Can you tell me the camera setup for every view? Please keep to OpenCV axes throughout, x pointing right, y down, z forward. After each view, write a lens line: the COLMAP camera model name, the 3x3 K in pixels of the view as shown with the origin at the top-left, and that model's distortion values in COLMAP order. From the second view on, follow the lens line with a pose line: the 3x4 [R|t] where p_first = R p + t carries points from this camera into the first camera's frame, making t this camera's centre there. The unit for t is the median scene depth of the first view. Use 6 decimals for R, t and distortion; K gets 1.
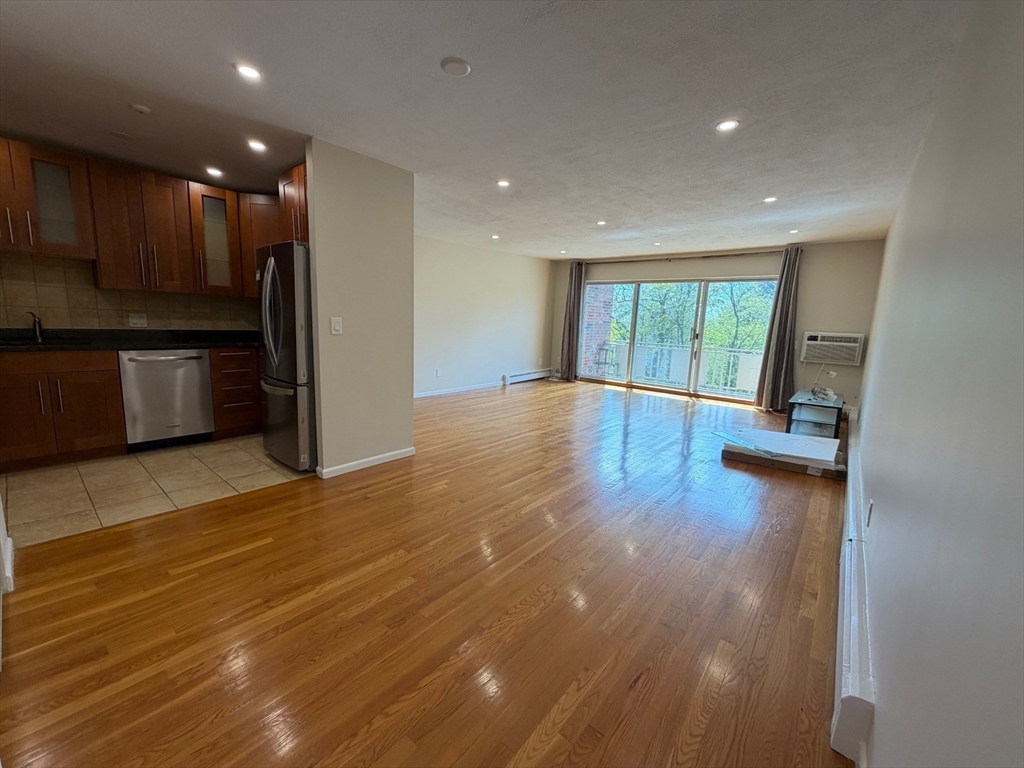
lens RADIAL K [[414.2, 0, 518.6], [0, 414.2, 381.0], [0, 0, 1]] dist [0.008568, -0.001721]
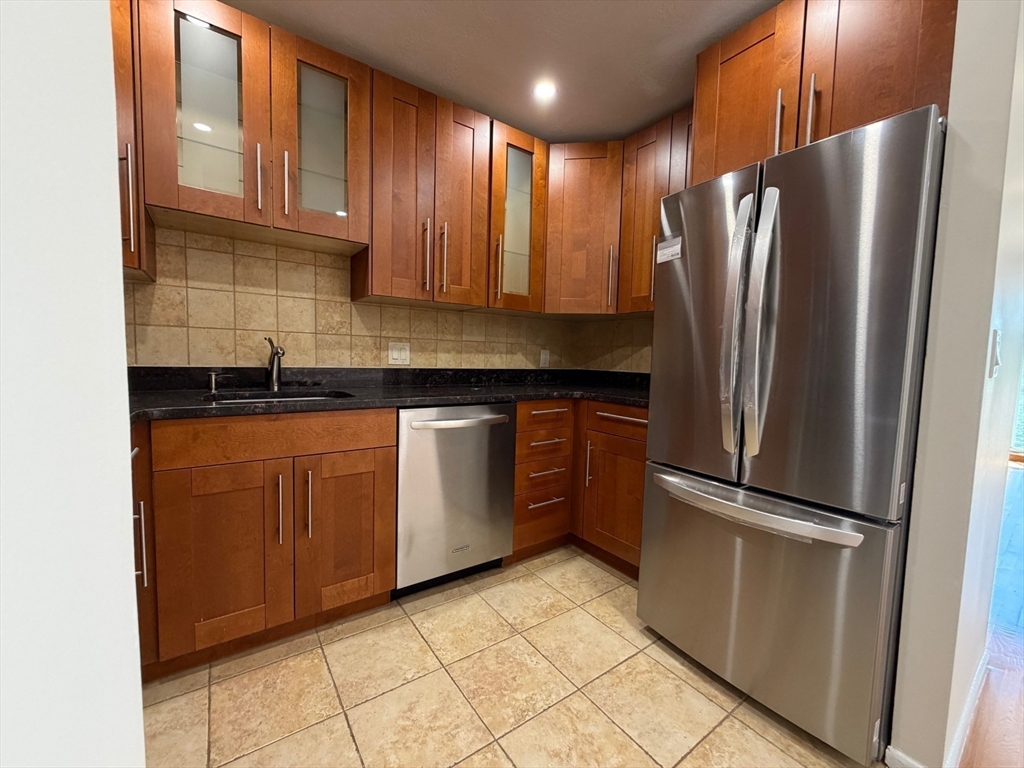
lens RADIAL K [[414.2, 0, 517.9], [0, 414.2, 383.9], [0, 0, 1]] dist [0.008568, -0.001721]
pose [[0.967204, 0.002348, -0.253991, -0.640351], [-0.026466, 0.995446, -0.091583, -0.054719], [0.252619, 0.095301, 0.962861, 0.502492]]
